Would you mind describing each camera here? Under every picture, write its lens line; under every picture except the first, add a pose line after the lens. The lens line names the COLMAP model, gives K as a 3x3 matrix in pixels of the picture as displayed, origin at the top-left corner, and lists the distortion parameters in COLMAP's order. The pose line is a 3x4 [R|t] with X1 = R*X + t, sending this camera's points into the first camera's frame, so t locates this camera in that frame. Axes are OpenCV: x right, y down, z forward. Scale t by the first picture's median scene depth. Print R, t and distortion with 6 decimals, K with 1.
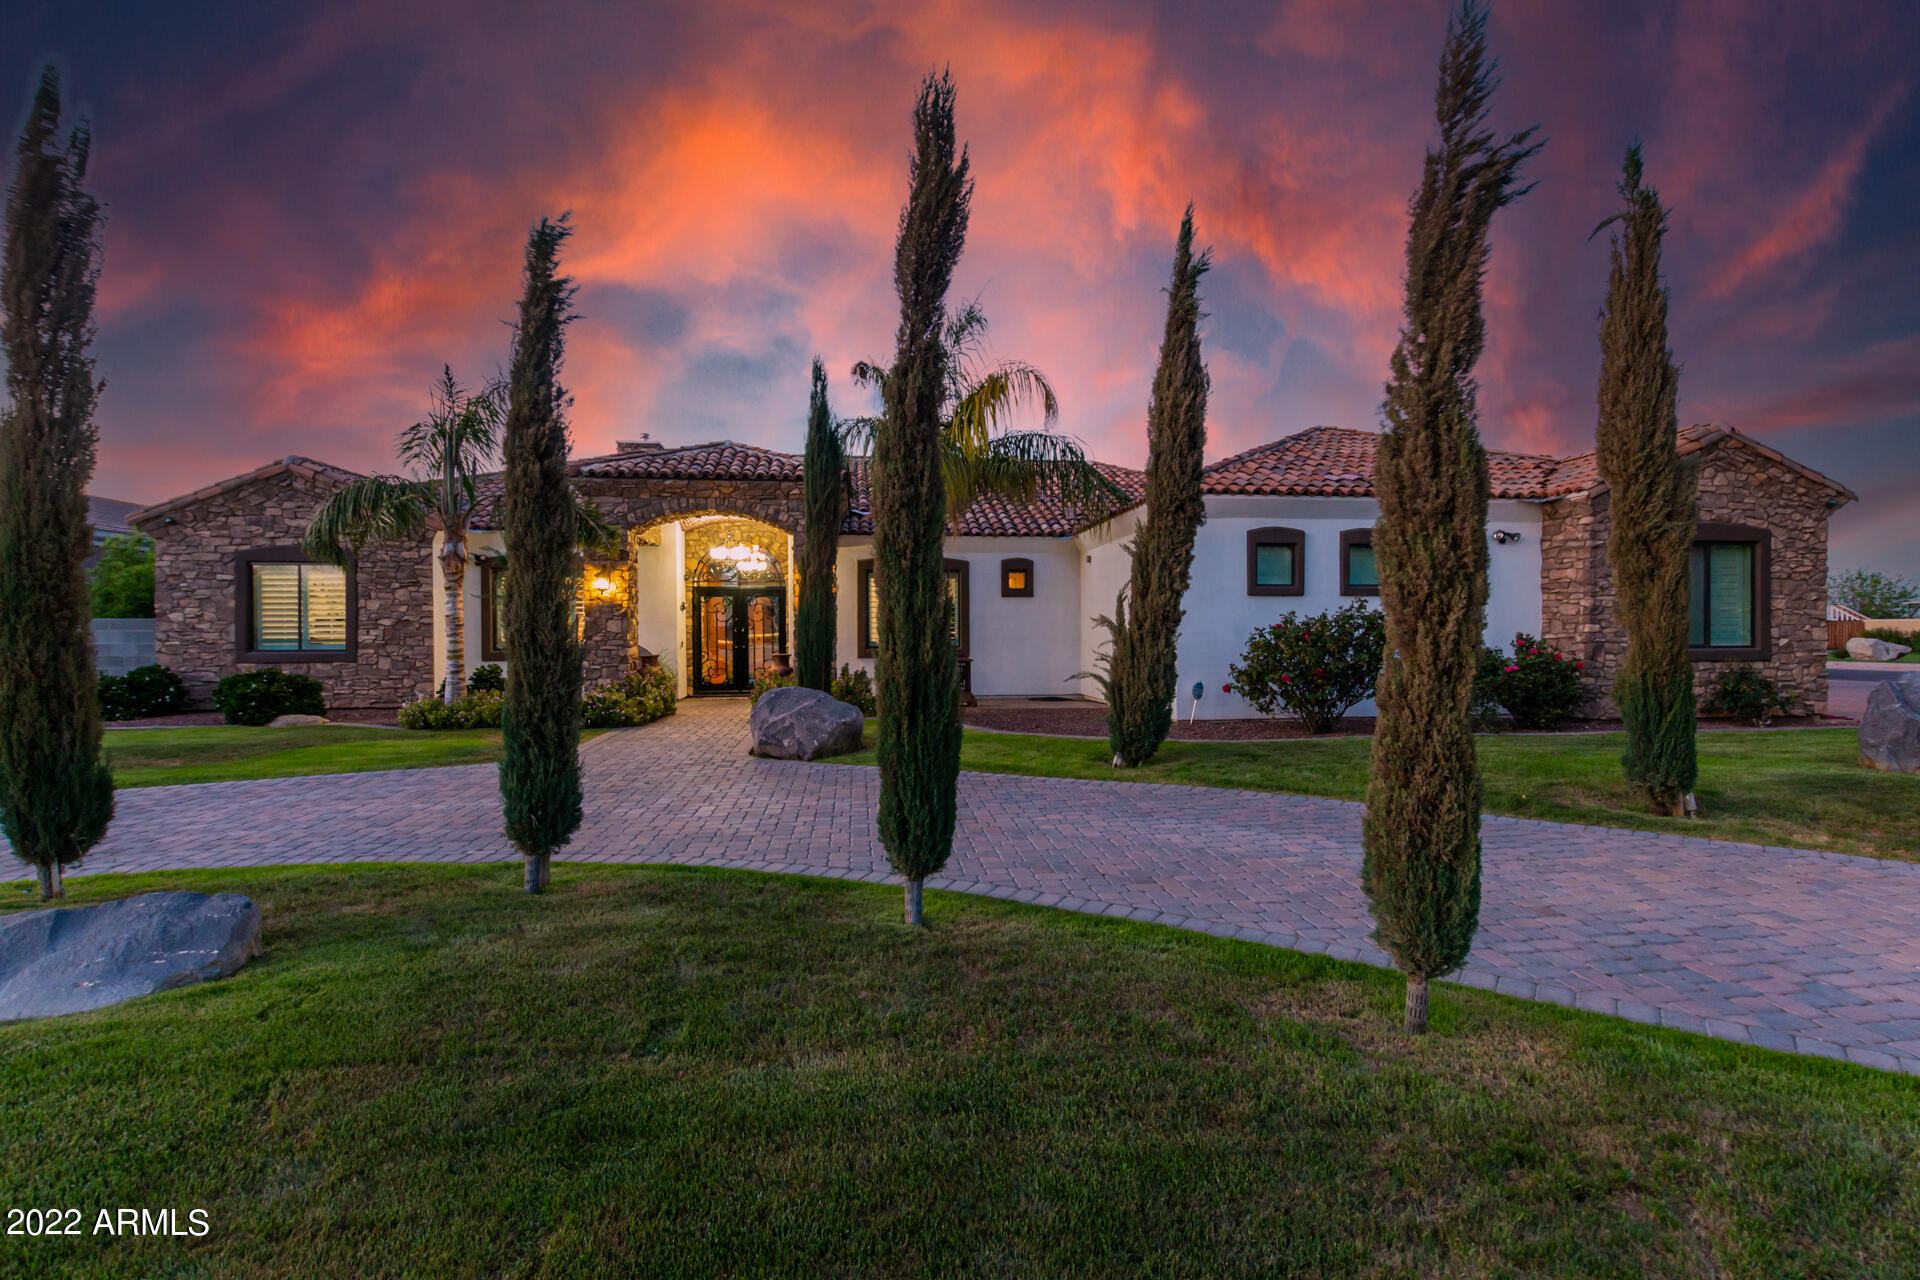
lens RADIAL K [[878.8, 0, 969.8], [0, 878.8, 638.1], [0, 0, 1]] dist [0.002100, 0.000330]
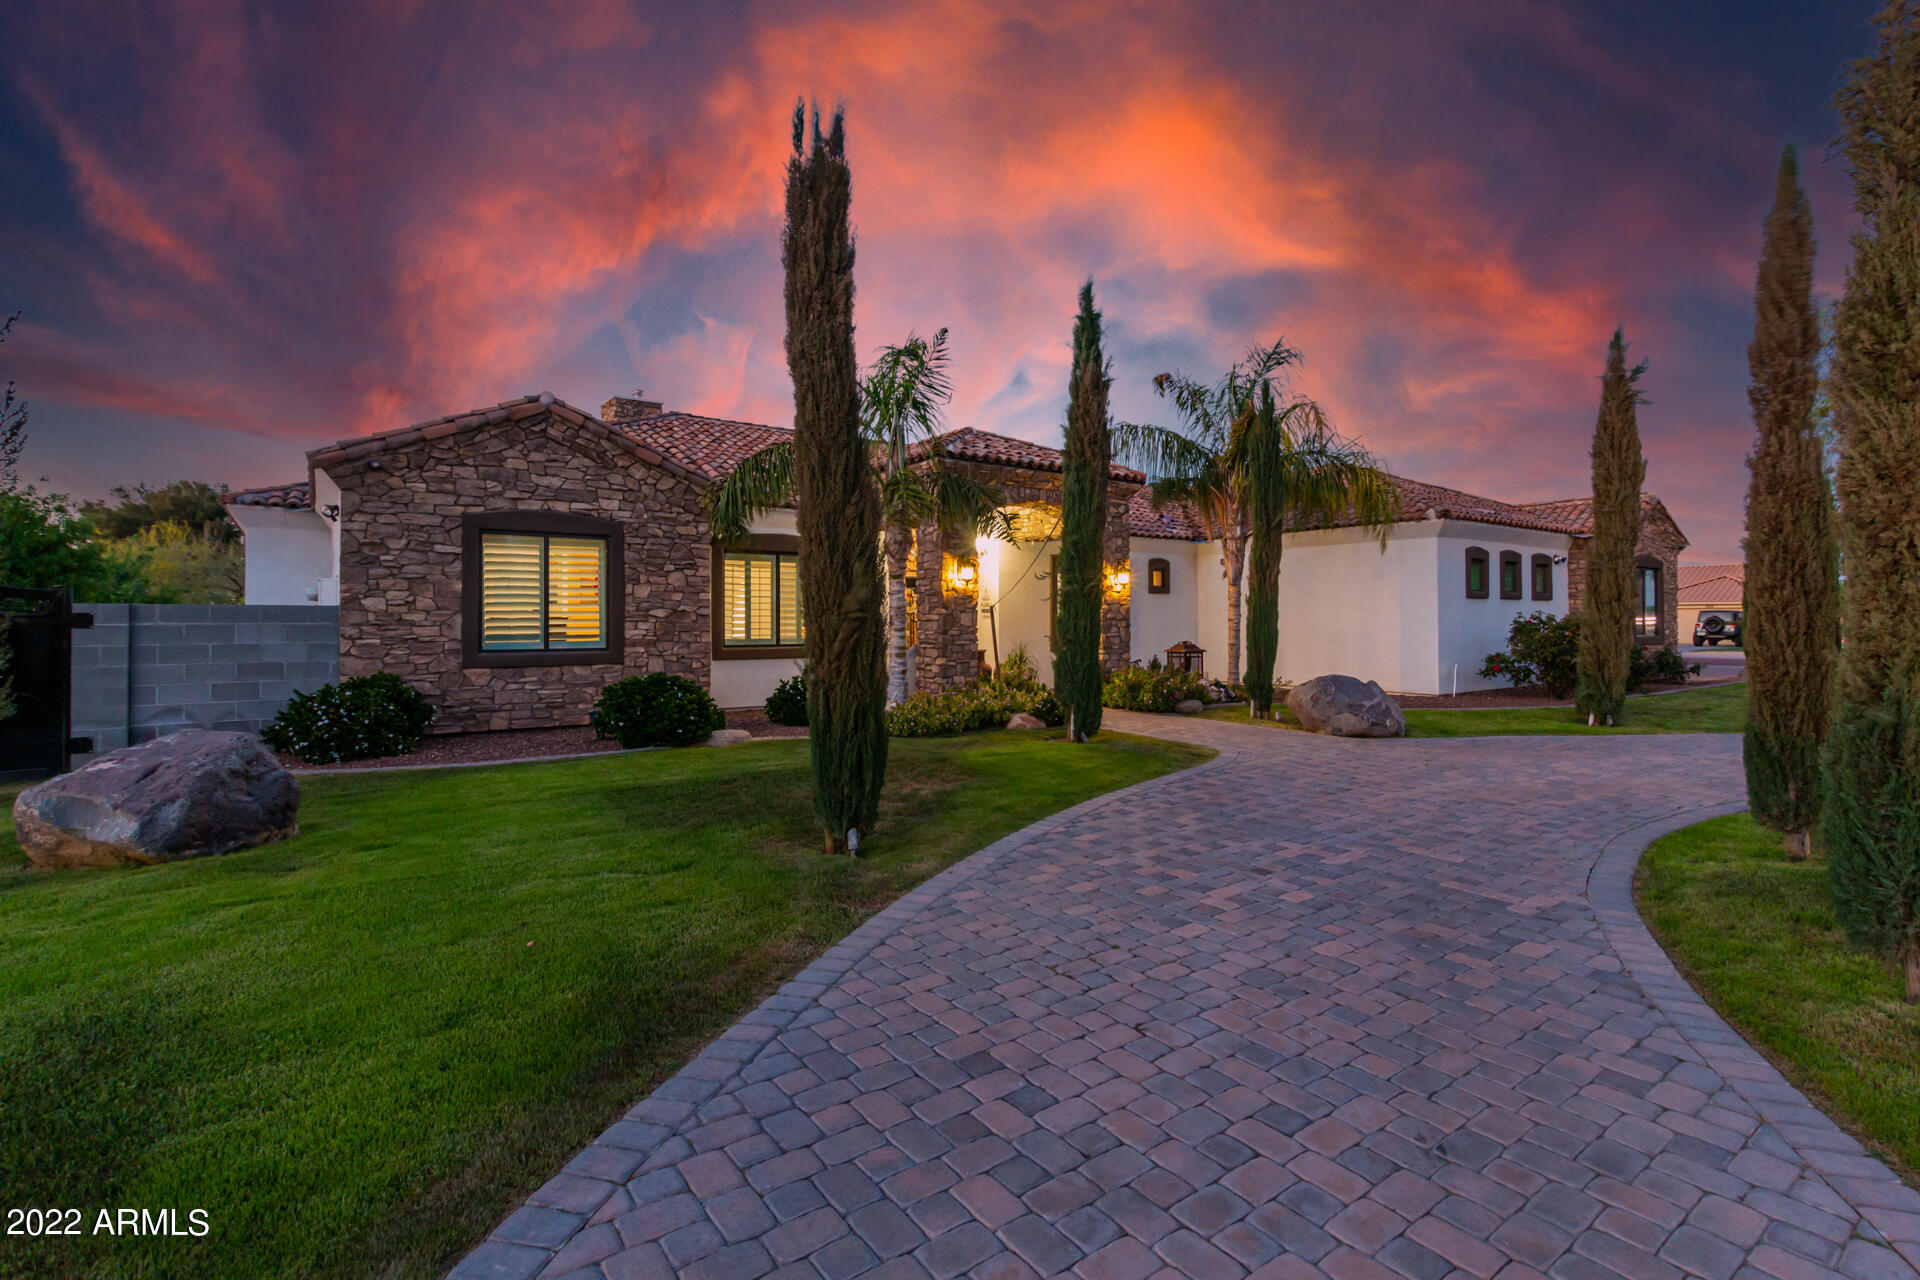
lens RADIAL K [[878.8, 0, 975.4], [0, 878.8, 635.8], [0, 0, 1]] dist [0.002100, 0.000330]
pose [[0.875960, -0.006350, 0.482343, -0.812208], [0.002382, 0.999958, 0.008839, -0.003965], [-0.482379, -0.006593, 0.875938, 0.161011]]
